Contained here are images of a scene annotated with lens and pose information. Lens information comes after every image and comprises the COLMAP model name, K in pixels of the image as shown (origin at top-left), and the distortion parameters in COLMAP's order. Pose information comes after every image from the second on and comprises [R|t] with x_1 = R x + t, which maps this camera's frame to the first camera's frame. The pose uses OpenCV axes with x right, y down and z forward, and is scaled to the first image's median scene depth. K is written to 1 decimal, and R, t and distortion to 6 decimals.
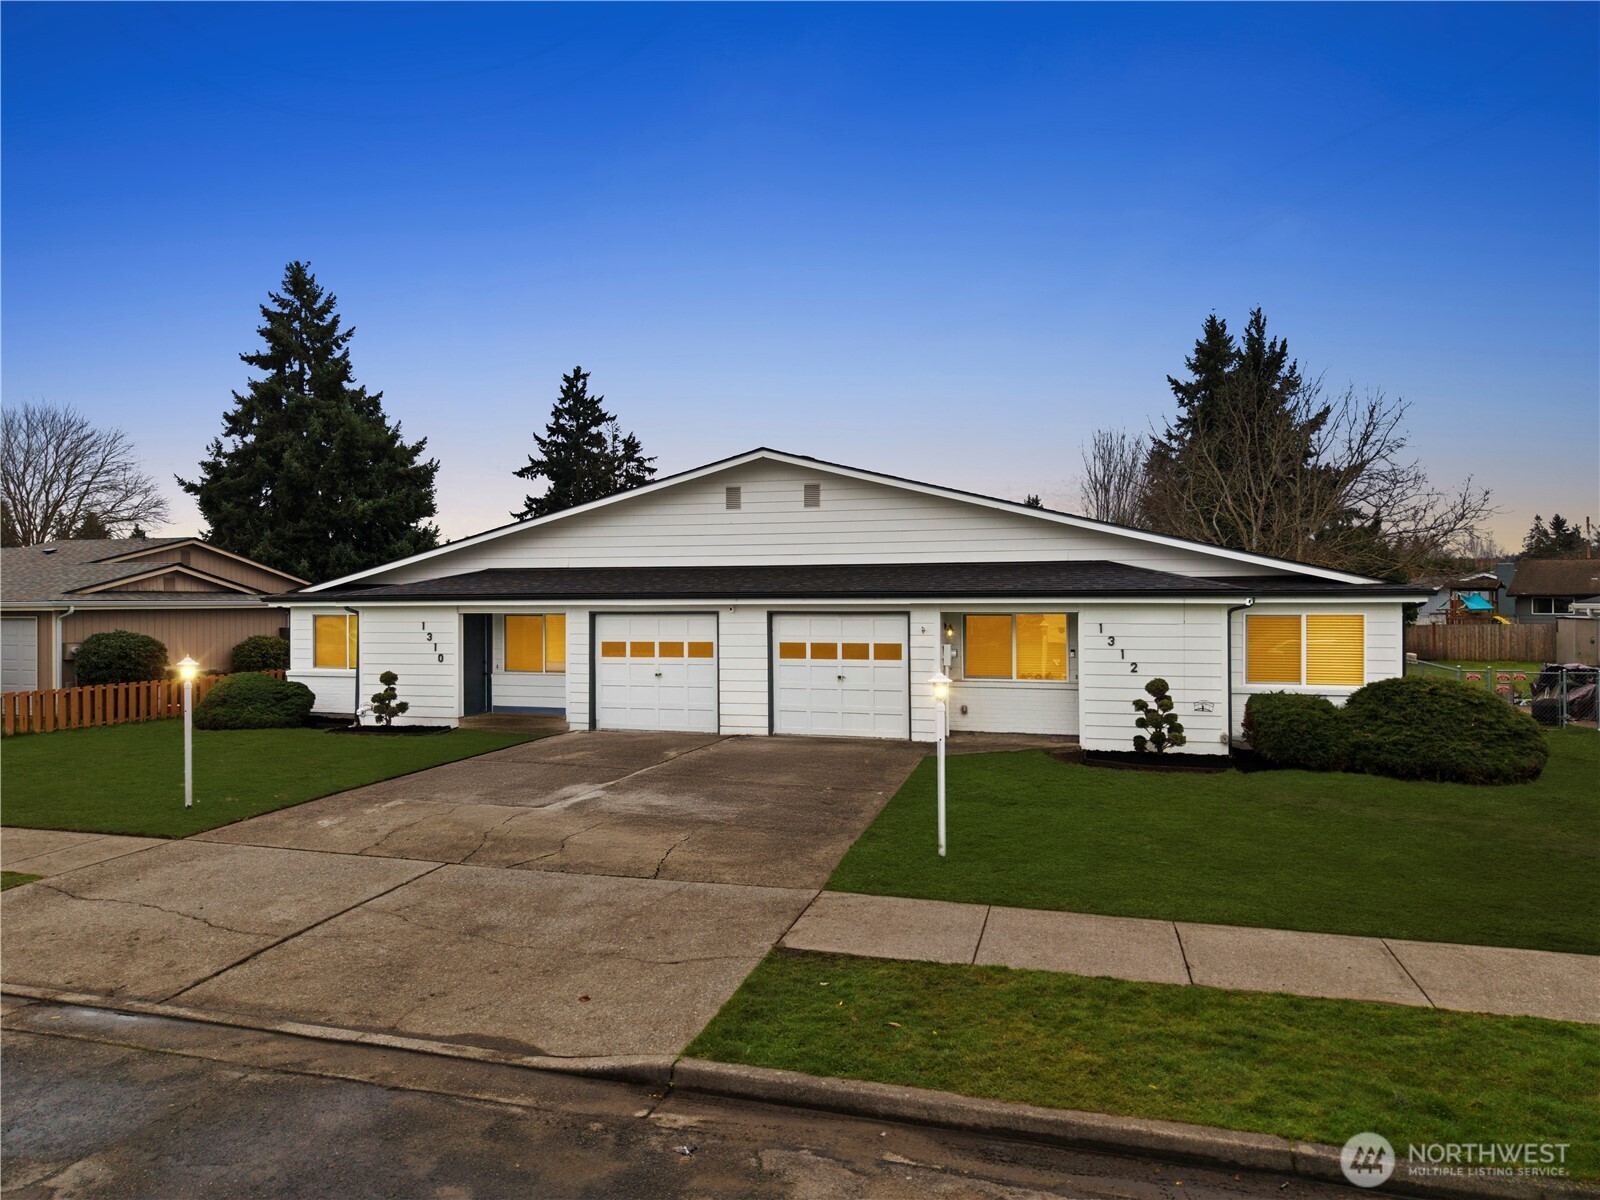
lens RADIAL K [[1096.6, 0, 765.3], [0, 1096.6, 642.2], [0, 0, 1]] dist [0.084704, -0.110355]
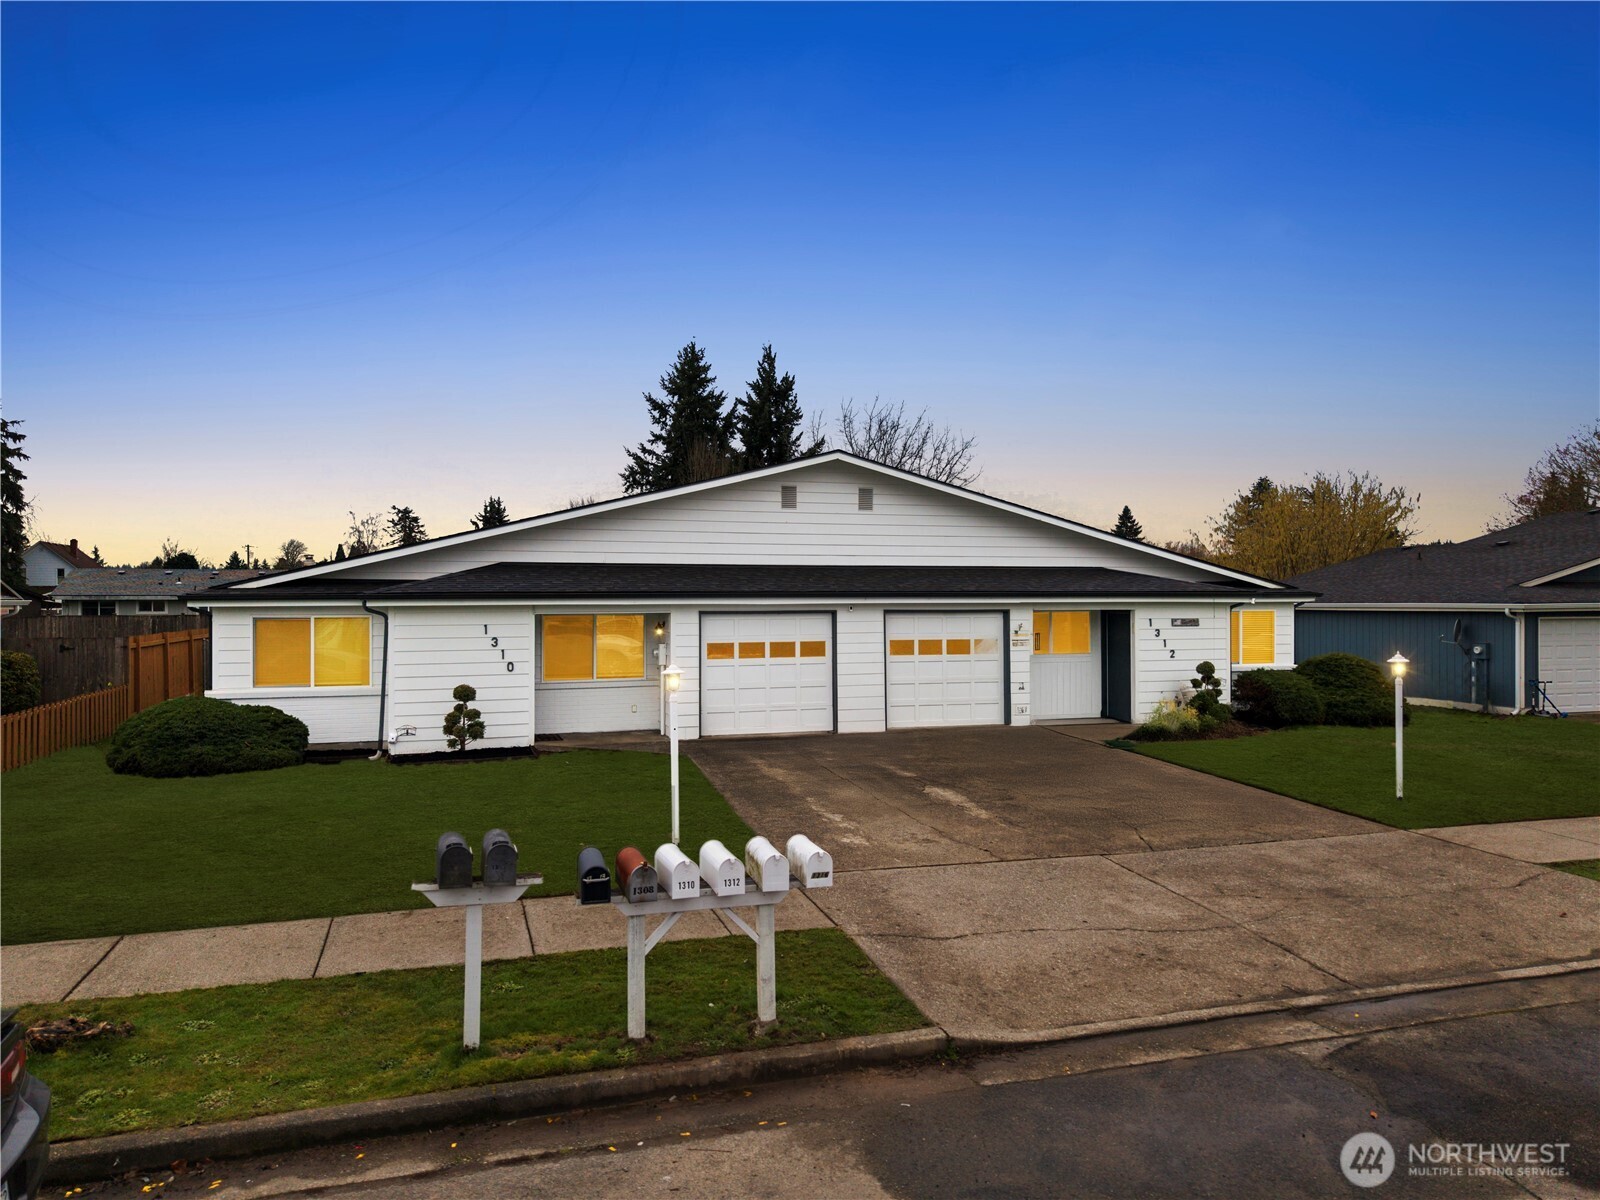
lens RADIAL K [[1110.8, 0, 800.0], [0, 1110.8, 600.0], [0, 0, 1]] dist [0.002660, 0.000817]
pose [[0.820871, 0.001777, 0.571111, -0.645447], [0.020762, 0.999241, -0.032952, -0.004621], [-0.570736, 0.038906, 0.820211, 0.182113]]
